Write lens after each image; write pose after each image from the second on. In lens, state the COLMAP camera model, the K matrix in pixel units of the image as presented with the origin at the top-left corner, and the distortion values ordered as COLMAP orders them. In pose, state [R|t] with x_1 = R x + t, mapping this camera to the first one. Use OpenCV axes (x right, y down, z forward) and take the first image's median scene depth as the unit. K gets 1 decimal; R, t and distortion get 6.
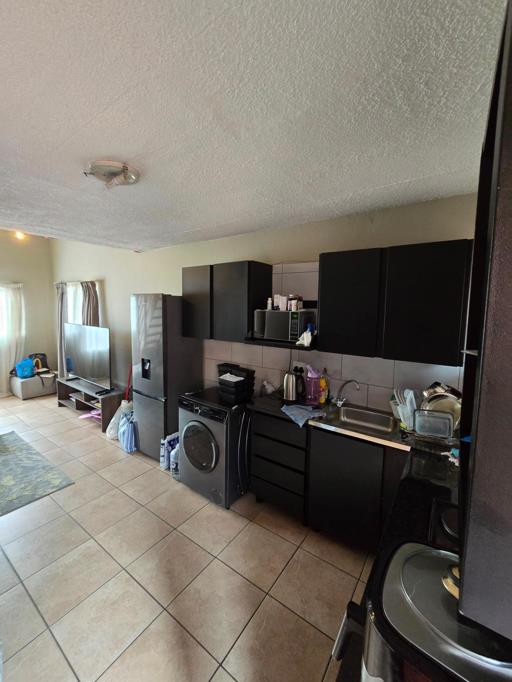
lens RADIAL K [[280.9, 0, 250.3], [0, 280.9, 335.7], [0, 0, 1]] dist [-0.000892, -0.000142]
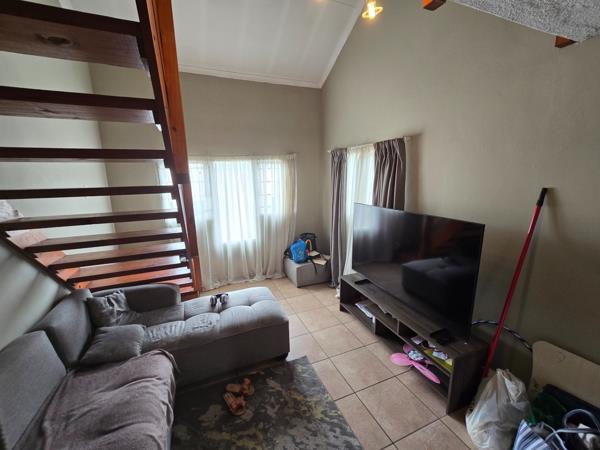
lens RADIAL K [[247.1, 0, 301.5], [0, 247.1, 225.6], [0, 0, 1]] dist [-0.000892, -0.000142]
pose [[0.853979, 0.075223, -0.514841, -0.405756], [-0.020692, 0.993621, 0.110855, -0.051034], [0.519896, -0.084015, 0.850088, 0.352181]]
